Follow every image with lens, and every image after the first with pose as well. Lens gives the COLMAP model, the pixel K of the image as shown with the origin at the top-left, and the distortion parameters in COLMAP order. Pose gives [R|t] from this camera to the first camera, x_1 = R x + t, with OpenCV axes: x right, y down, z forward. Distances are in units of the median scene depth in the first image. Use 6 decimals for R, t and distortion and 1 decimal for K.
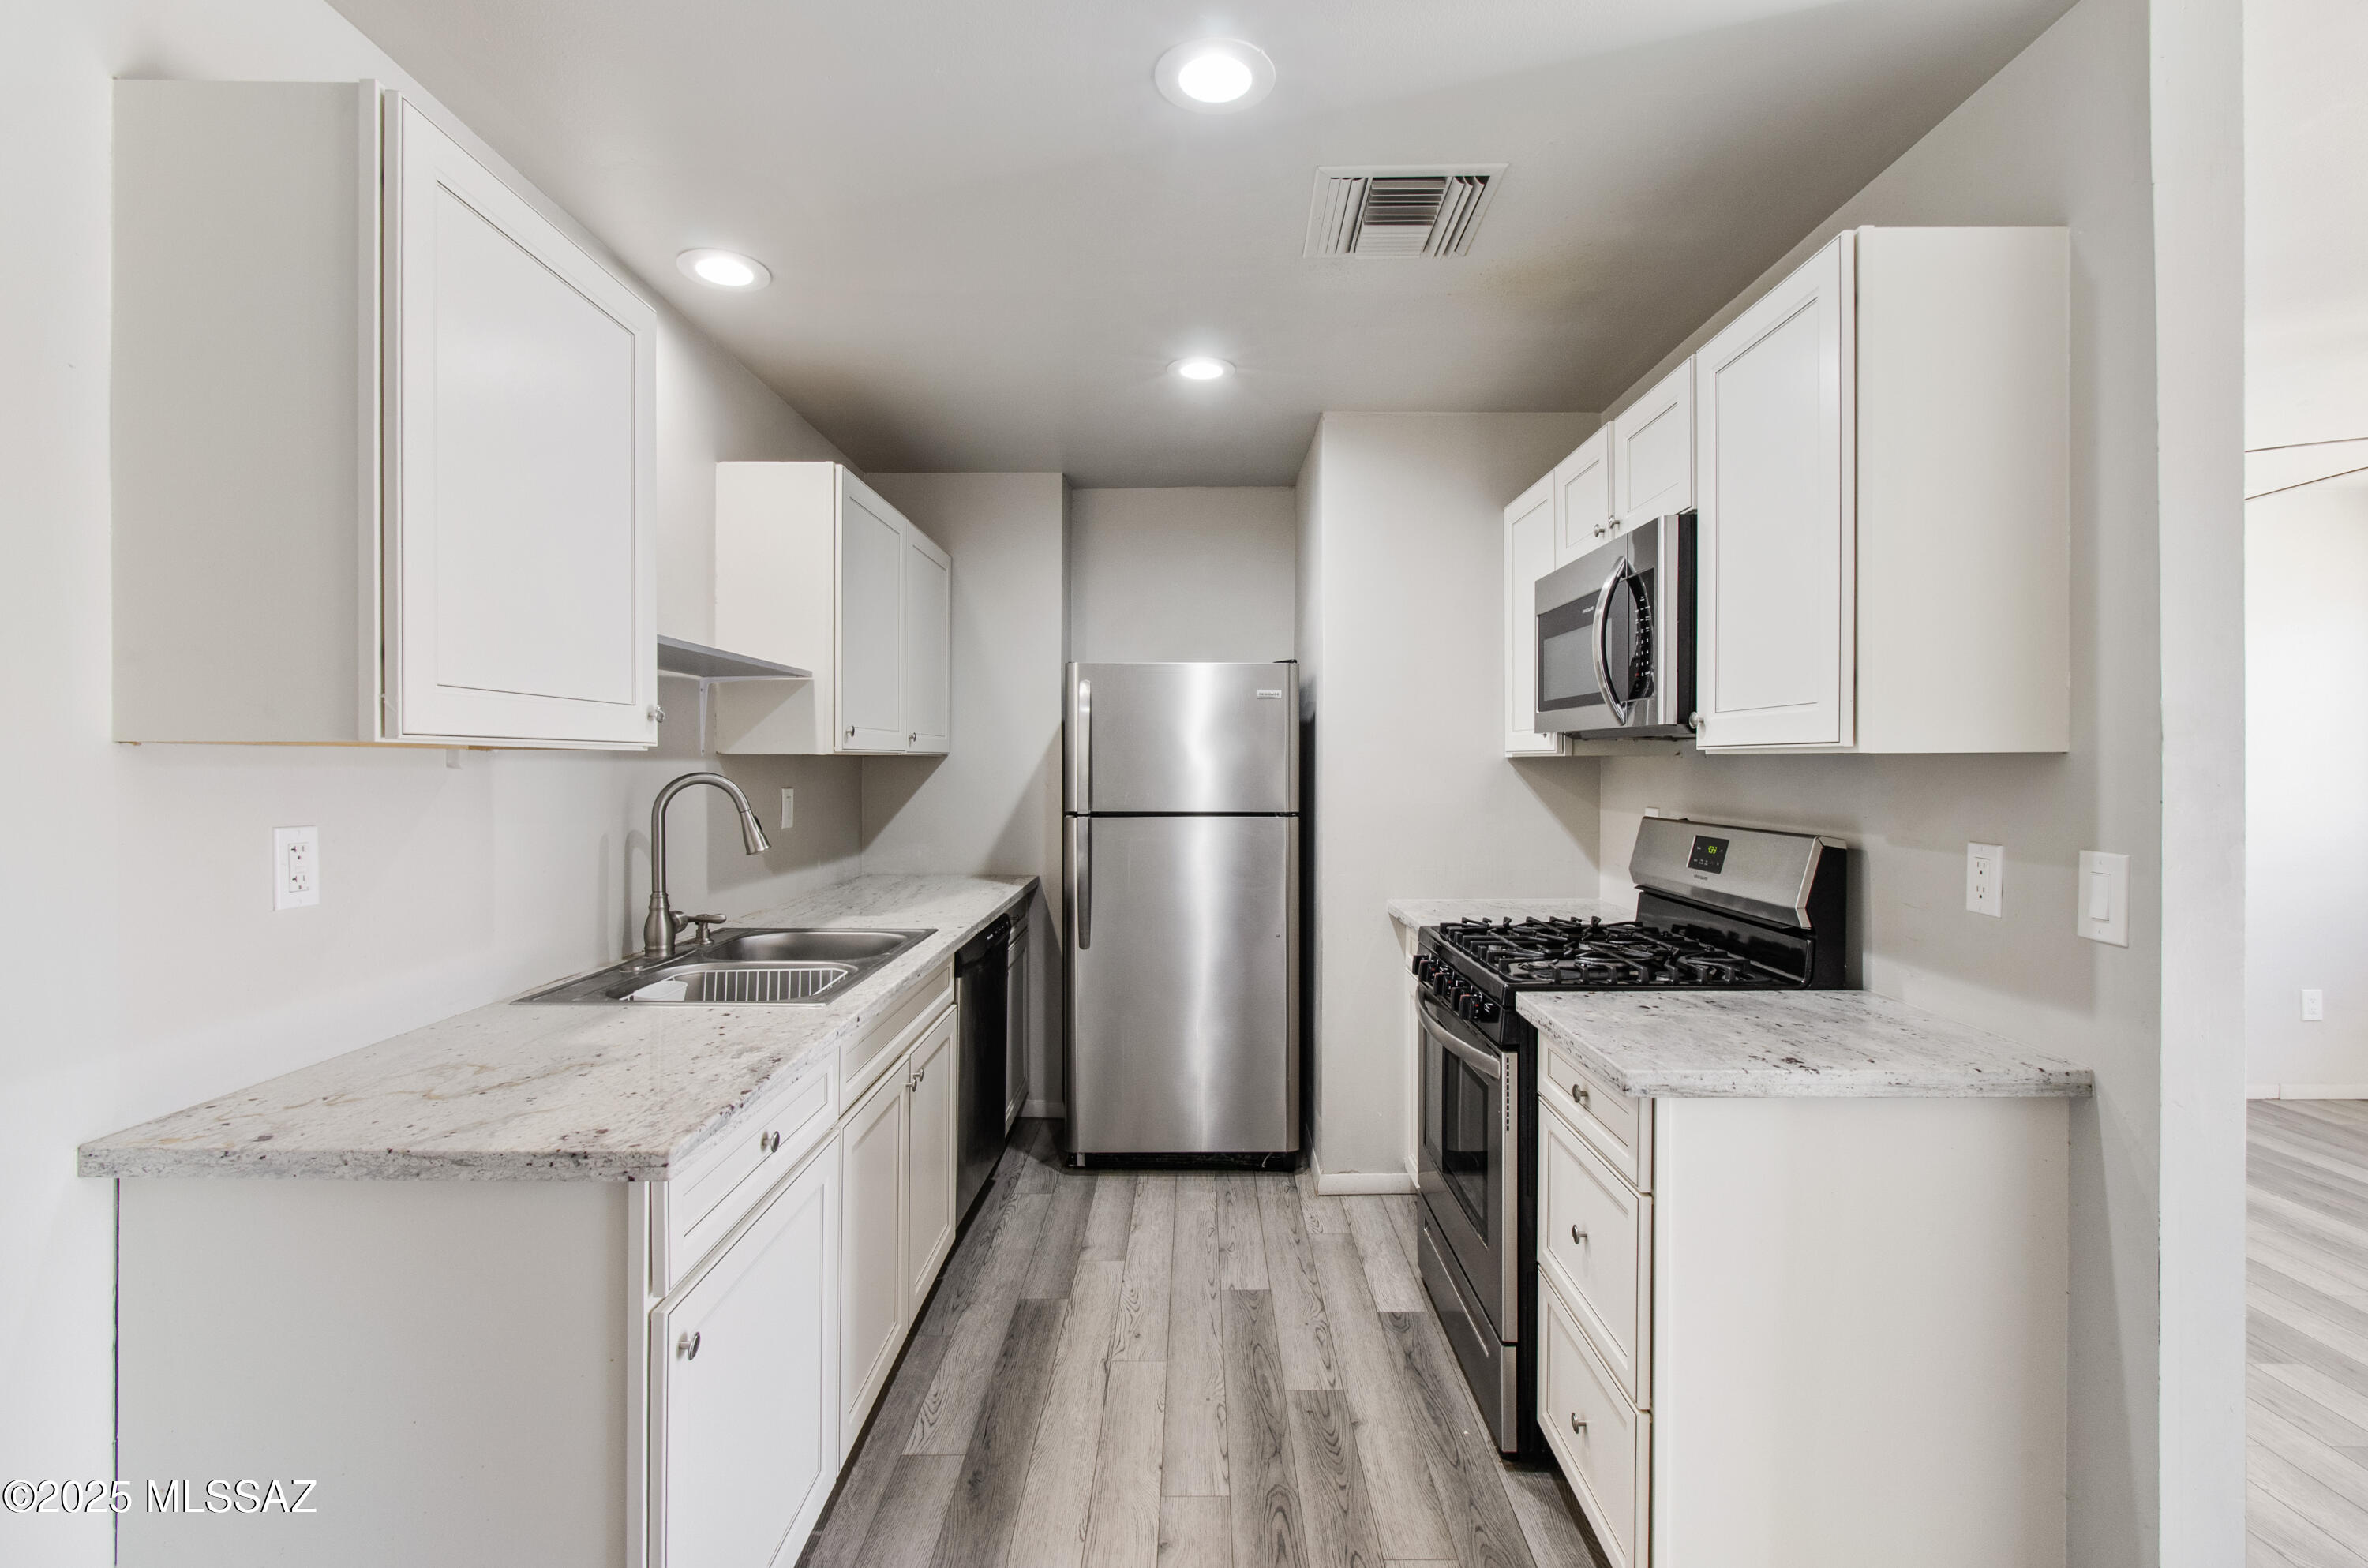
lens RADIAL K [[1060.5, 0, 1191.8], [0, 1060.5, 760.7], [0, 0, 1]] dist [-0.000230, 0.000347]
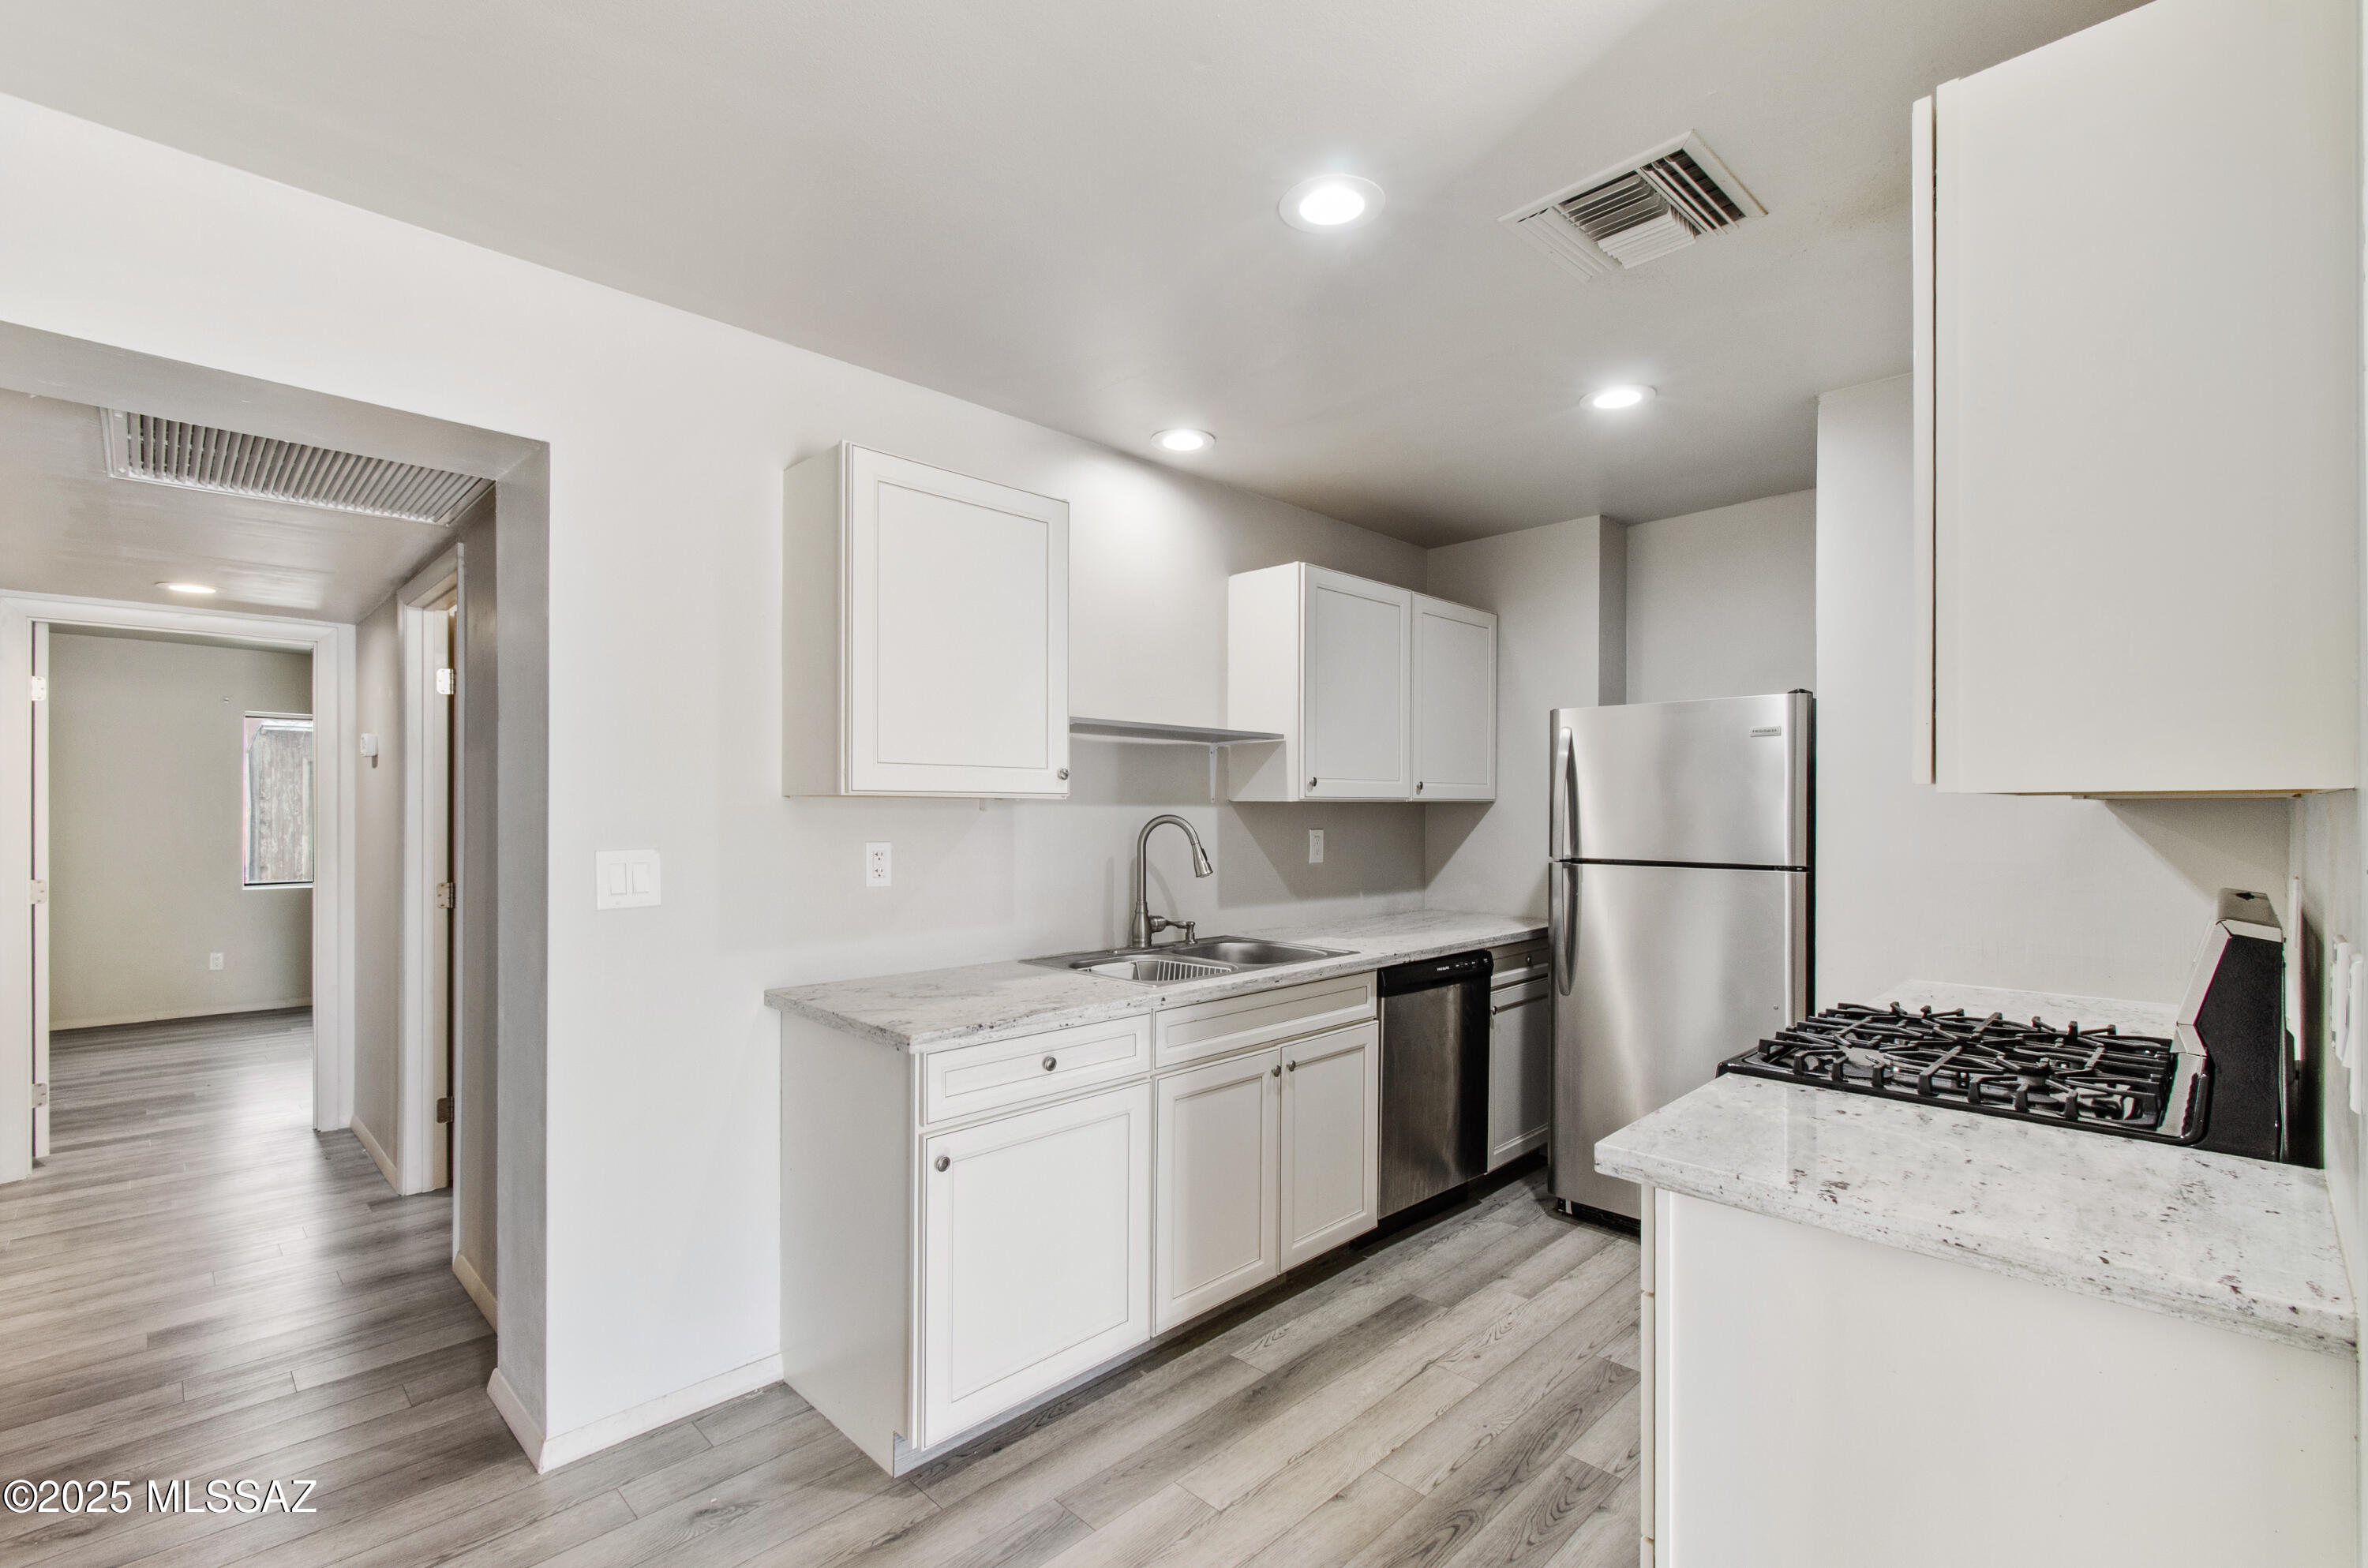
lens RADIAL K [[1060.5, 0, 1195.1], [0, 1060.5, 805.9], [0, 0, 1]] dist [-0.000230, 0.000347]
pose [[0.701780, -0.001098, -0.712393, 0.527915], [-0.001010, 0.999996, -0.002535, 0.002985], [0.712393, 0.002499, 0.701776, 0.072072]]
